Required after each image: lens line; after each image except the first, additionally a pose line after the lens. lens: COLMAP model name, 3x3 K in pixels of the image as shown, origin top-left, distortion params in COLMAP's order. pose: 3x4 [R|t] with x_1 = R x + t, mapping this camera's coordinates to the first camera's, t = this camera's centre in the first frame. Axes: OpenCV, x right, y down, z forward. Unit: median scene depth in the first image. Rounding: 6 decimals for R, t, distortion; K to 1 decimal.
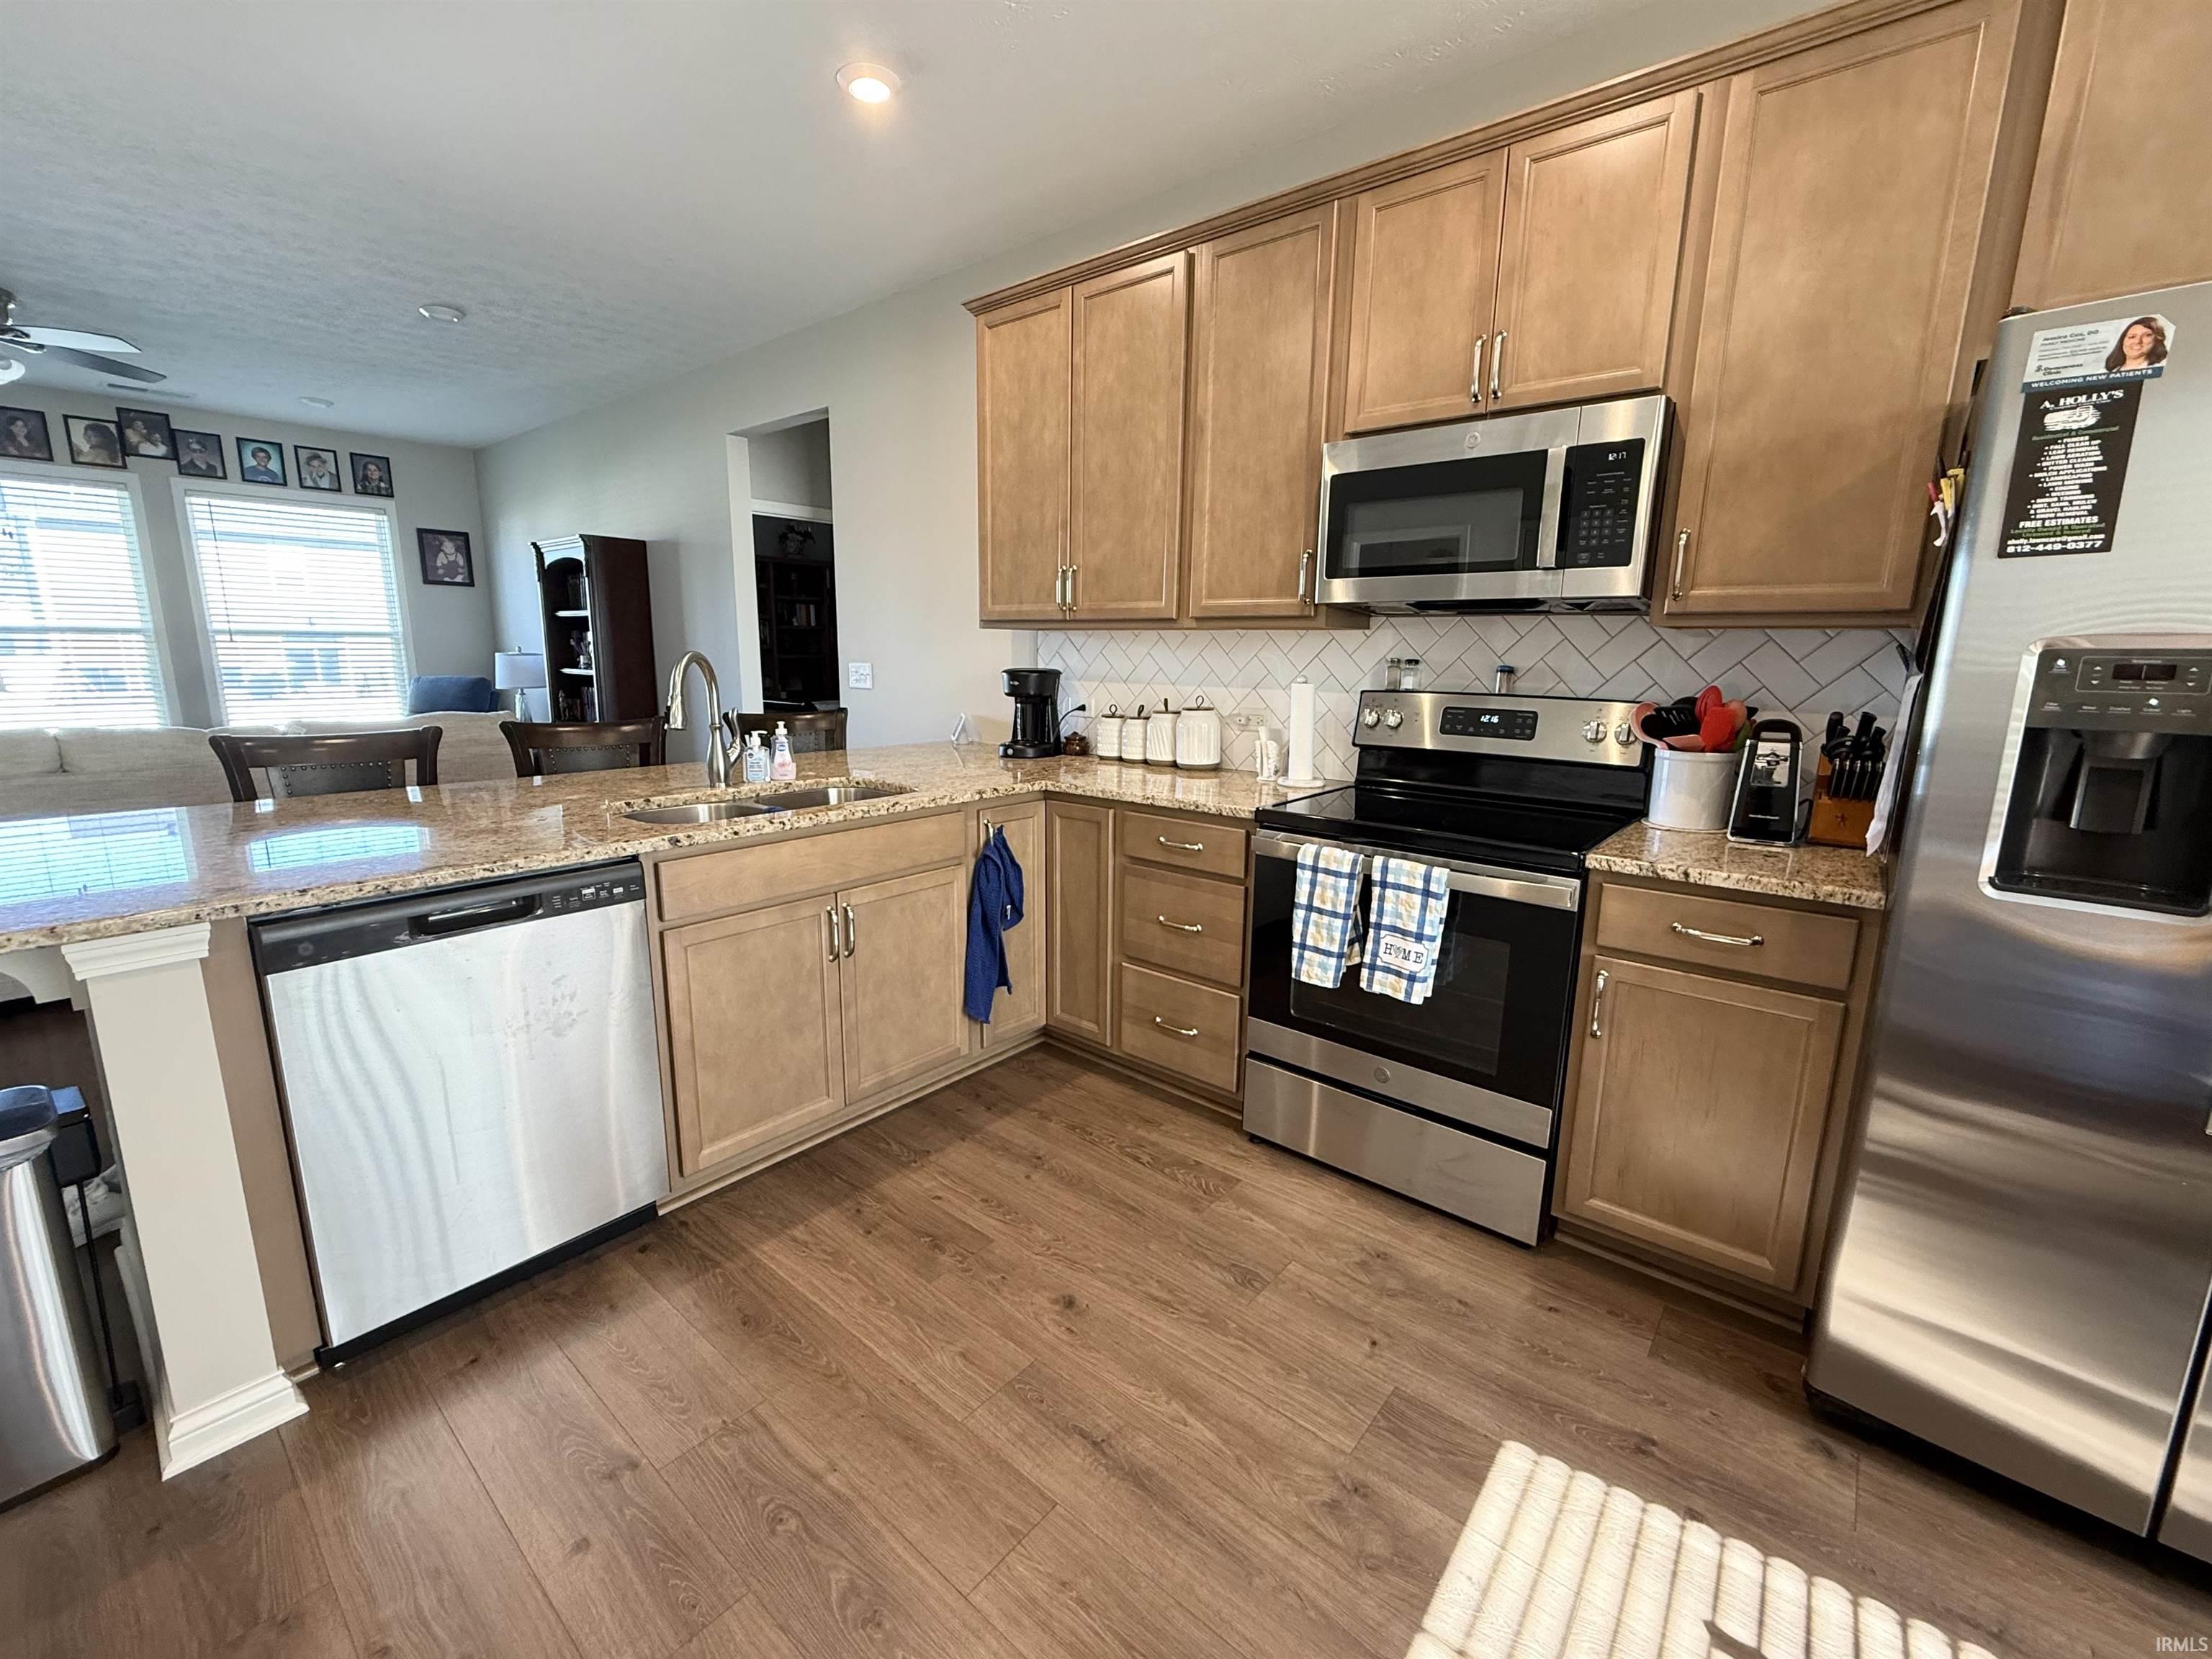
lens RADIAL K [[913.5, 0, 1100.9], [0, 913.5, 829.2], [0, 0, 1]] dist [-0.000523, -0.000140]
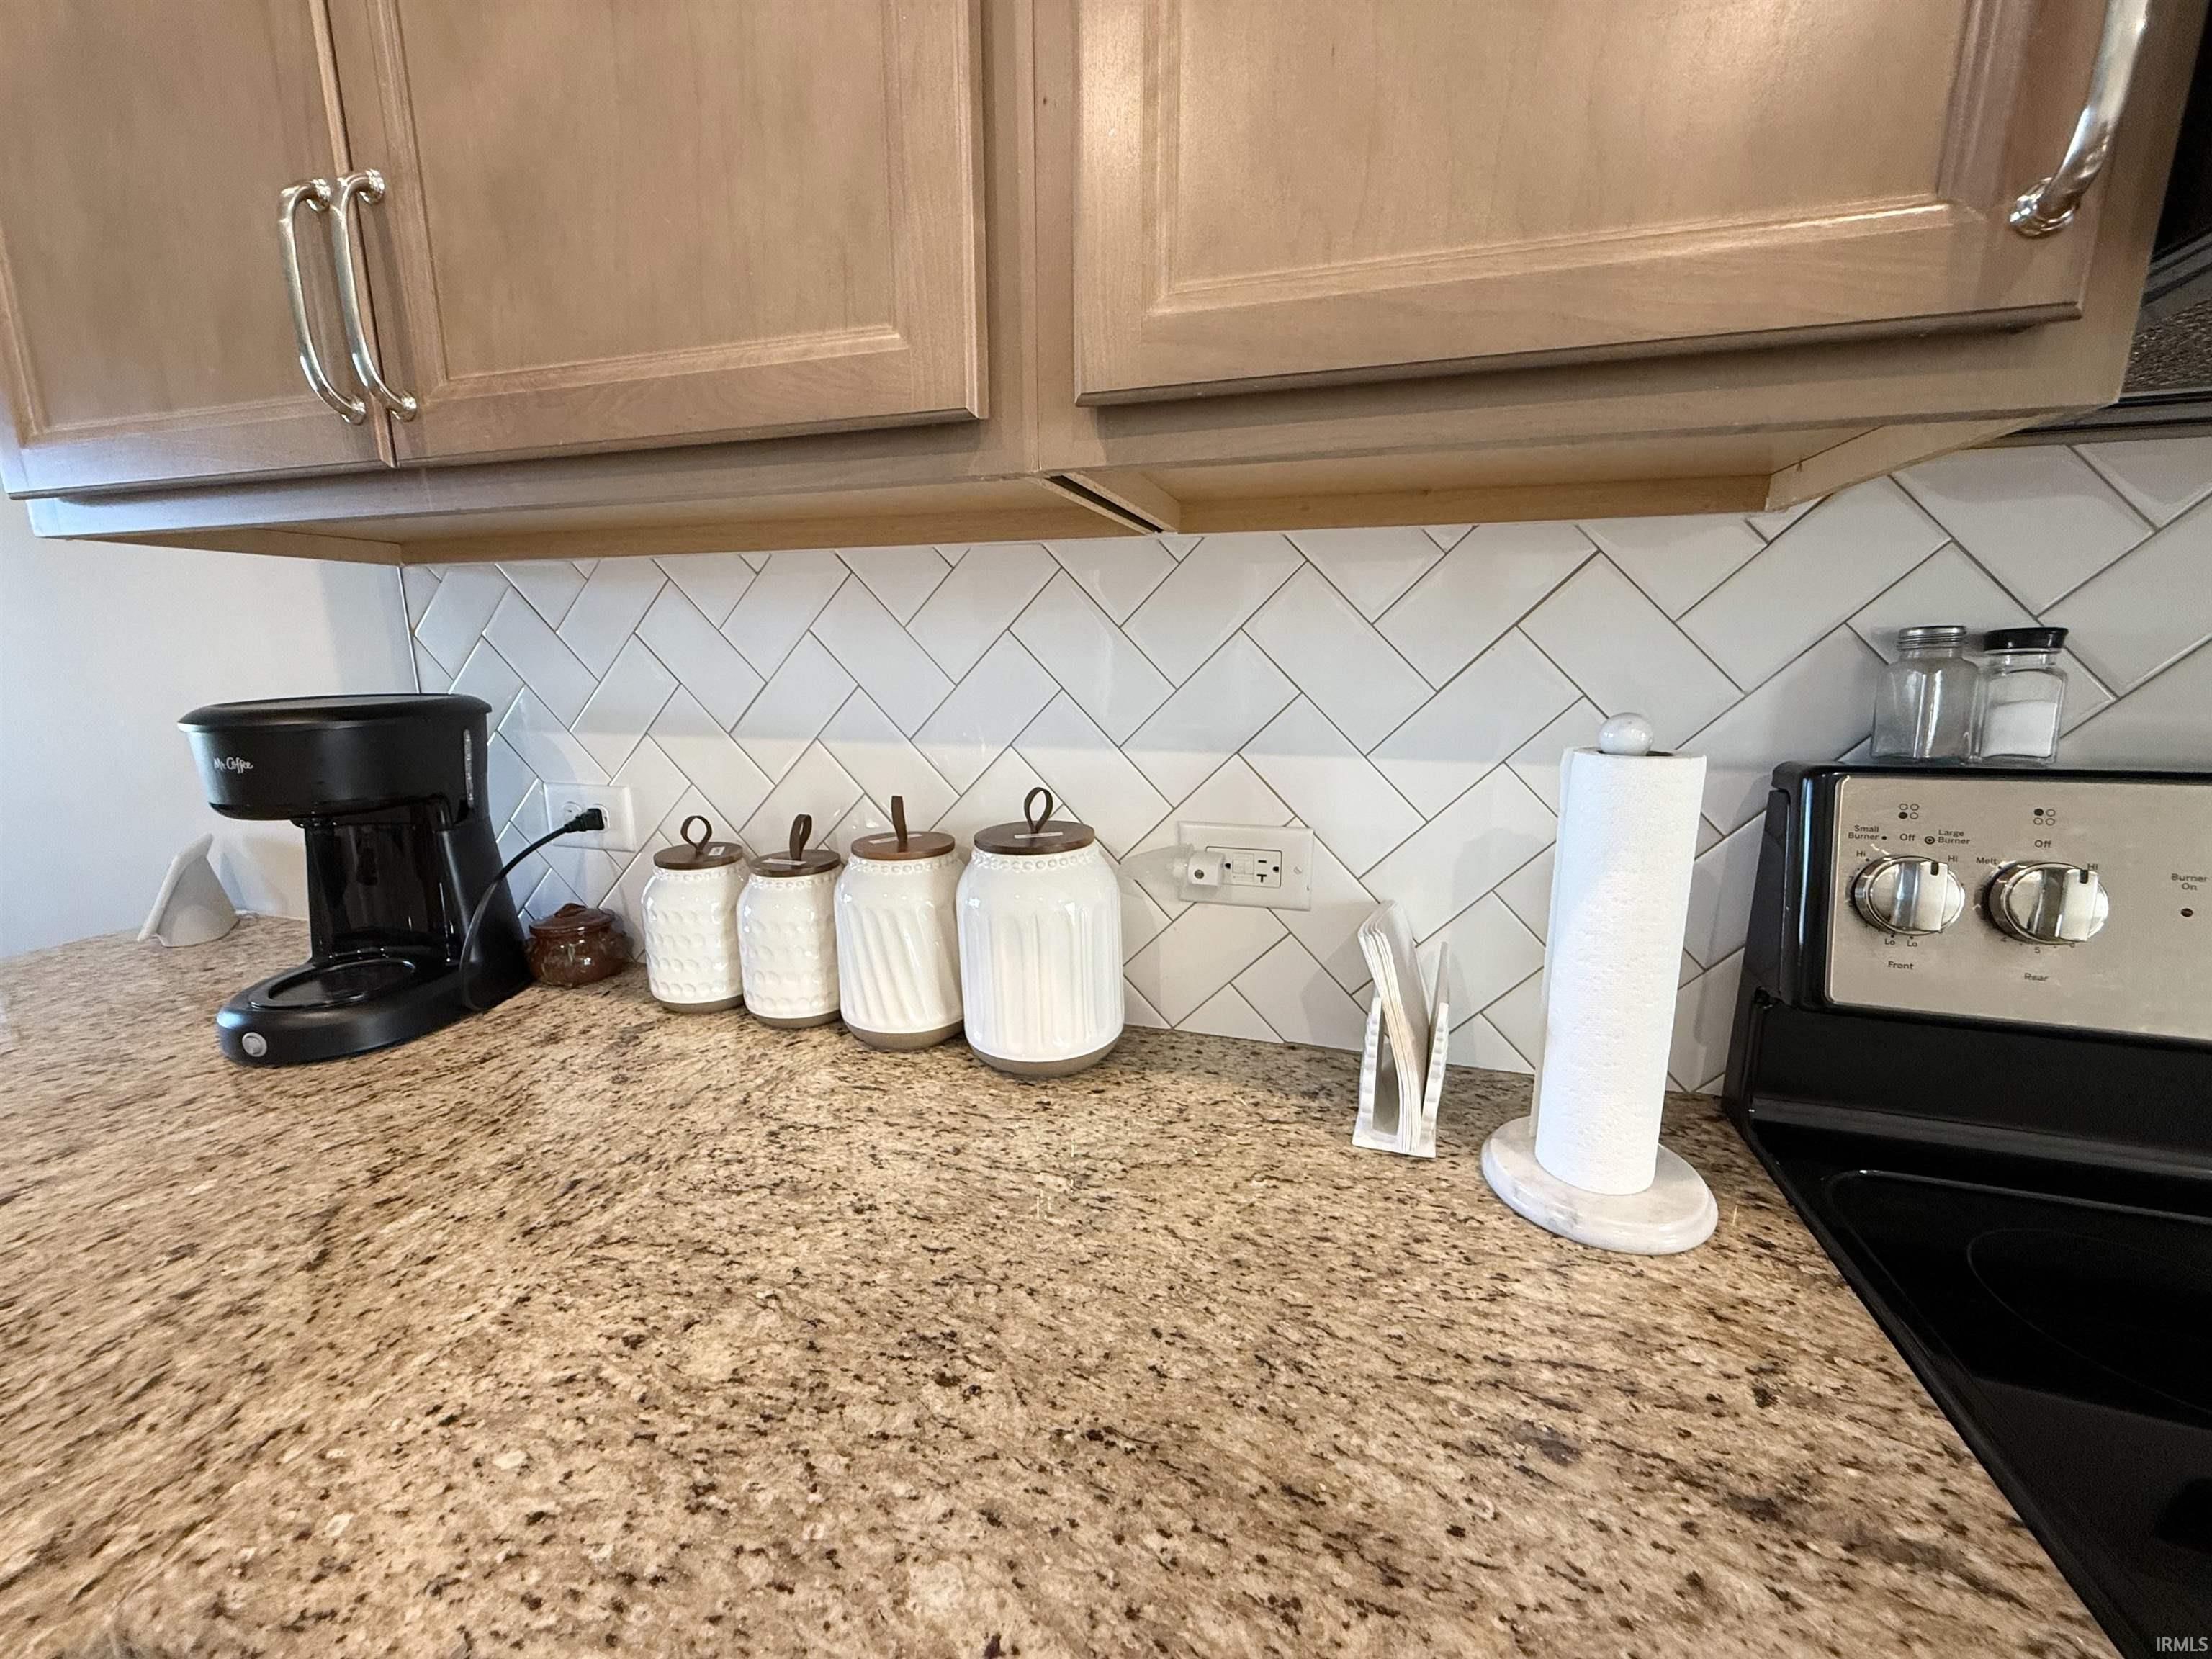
lens RADIAL K [[876.6, 0, 1096.7], [0, 876.6, 825.9], [0, 0, 1]] dist [0.001188, -0.000315]
pose [[0.923987, -0.093369, 0.370850, 0.041441], [0.089823, 0.995595, 0.026865, -0.195714], [-0.371725, 0.008488, 0.928304, 1.058466]]
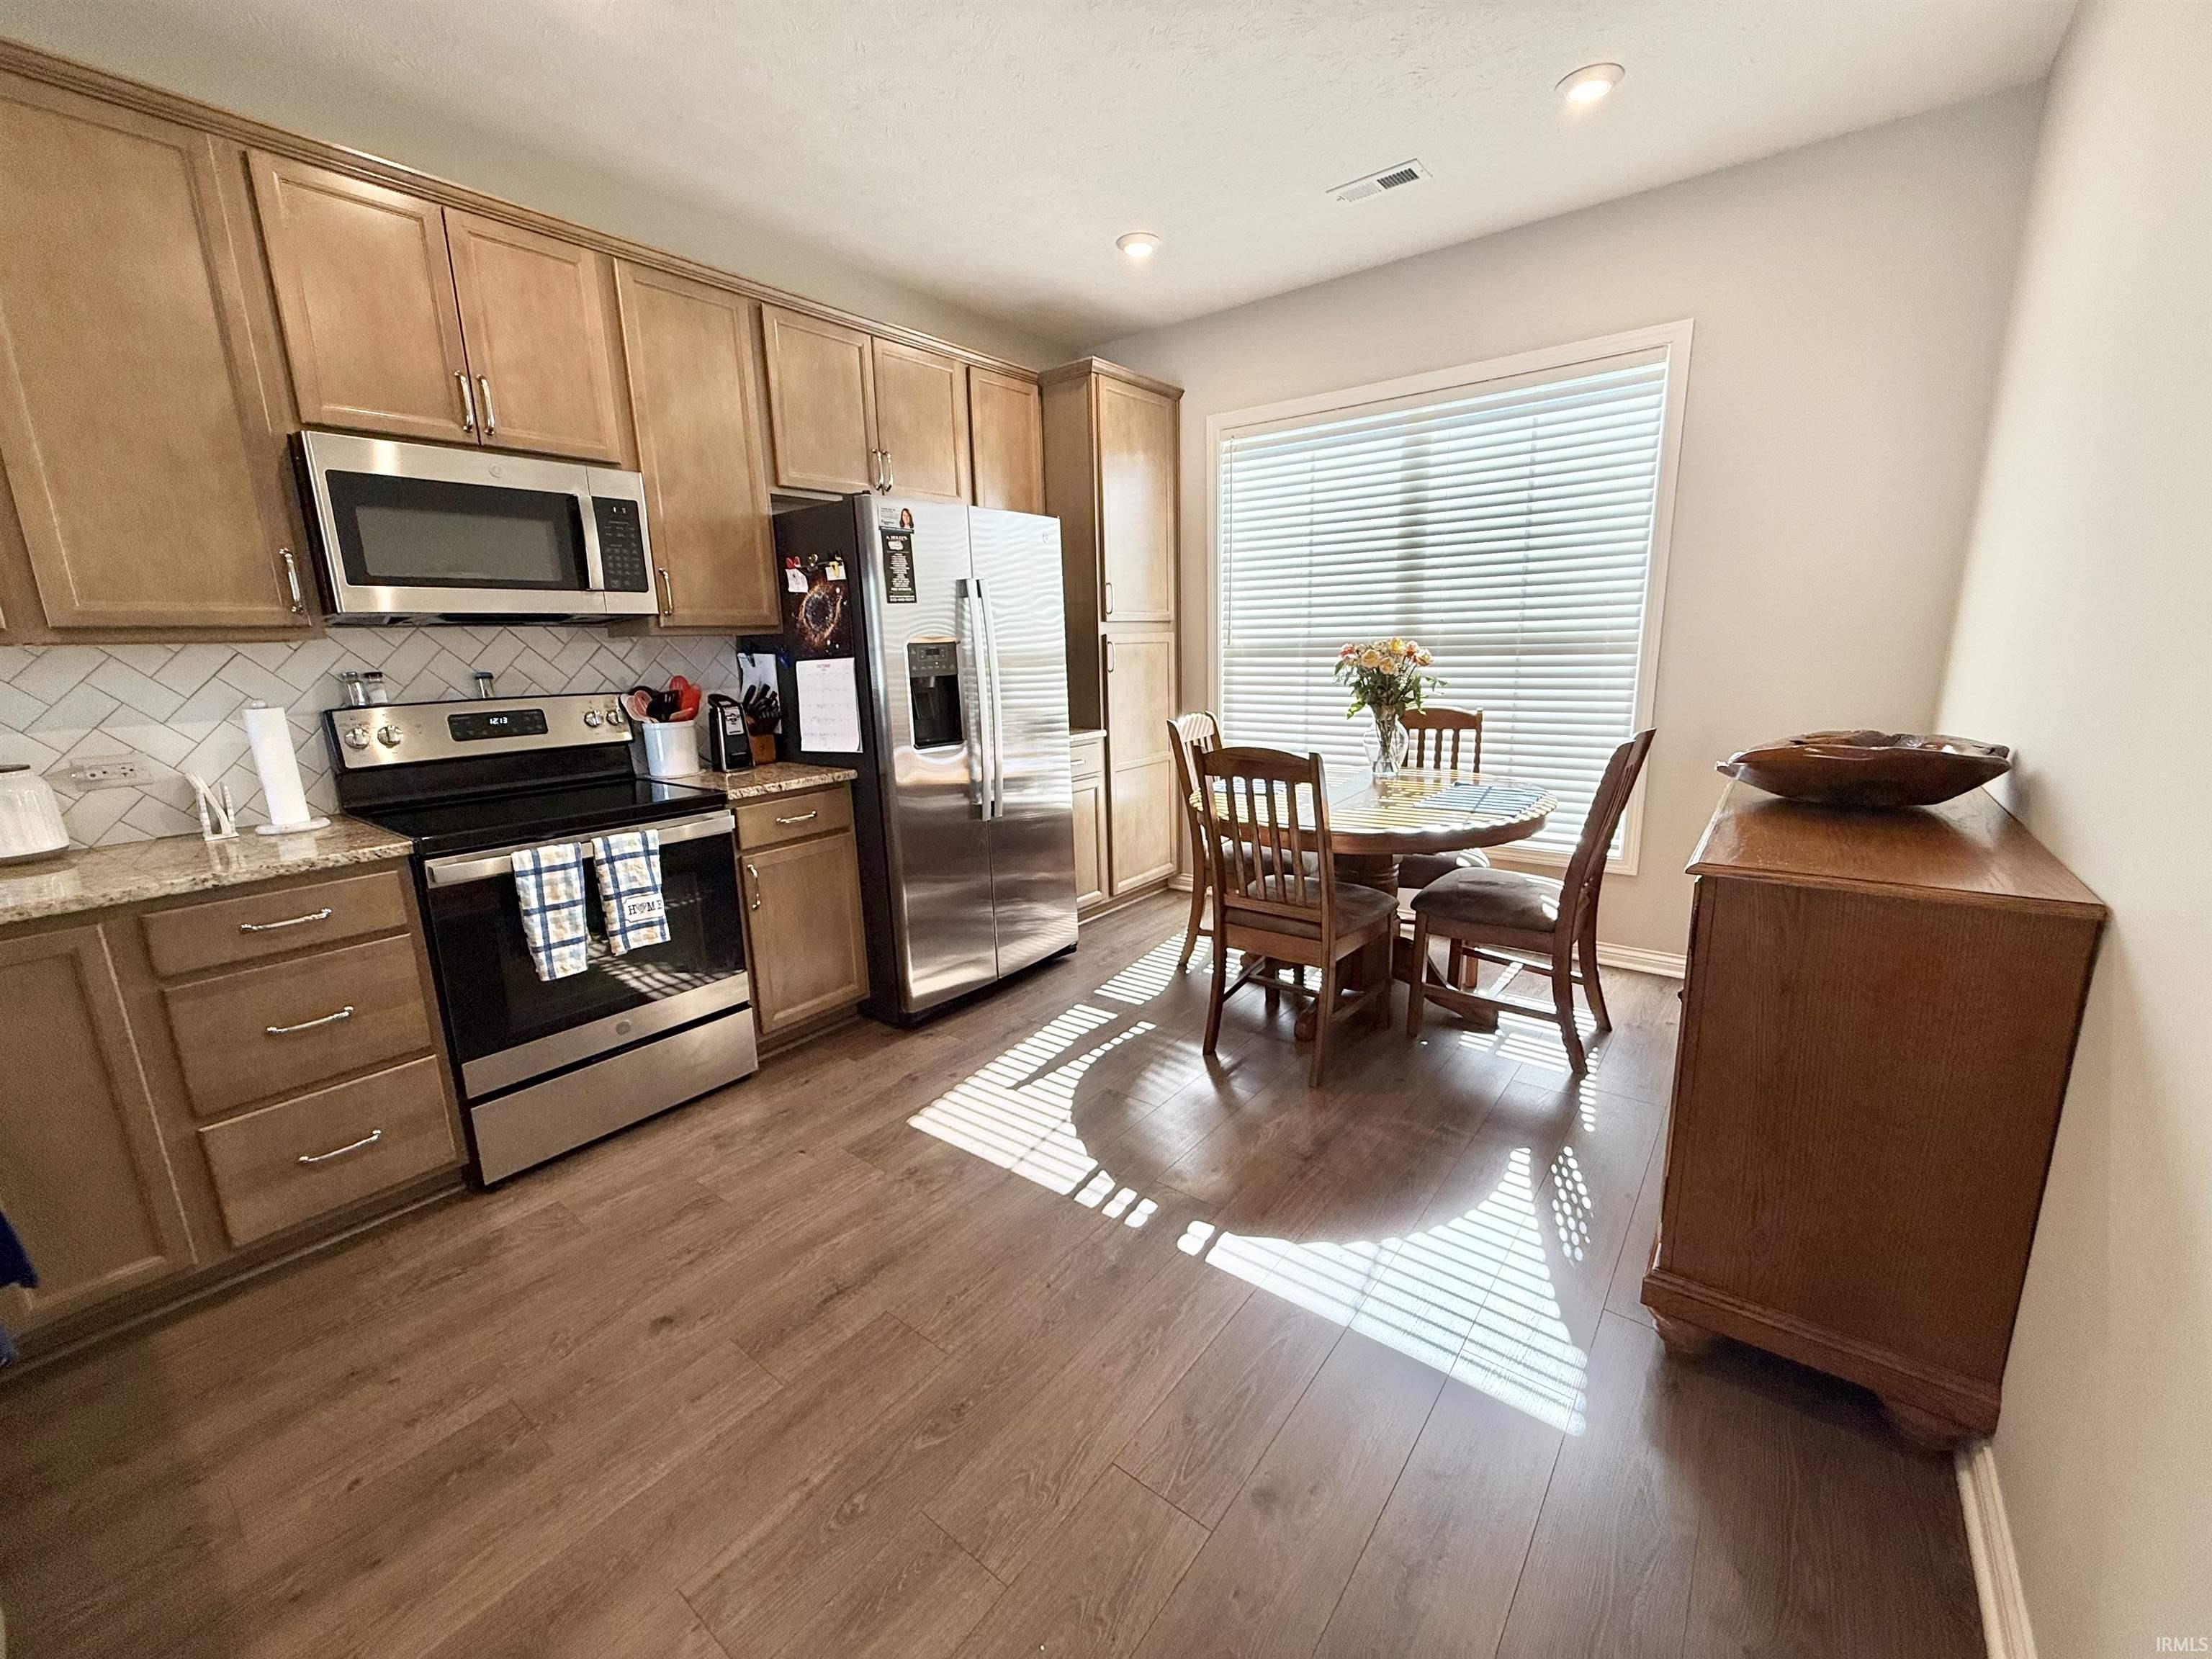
lens RADIAL K [[876.6, 0, 1094.4], [0, 876.6, 829.5], [0, 0, 1]] dist [0.001188, -0.000315]
pose [[-0.031234, -0.221863, 0.974577, -0.729211], [0.222432, 0.949059, 0.223183, -0.081227], [-0.974448, 0.223748, 0.019706, 0.346423]]
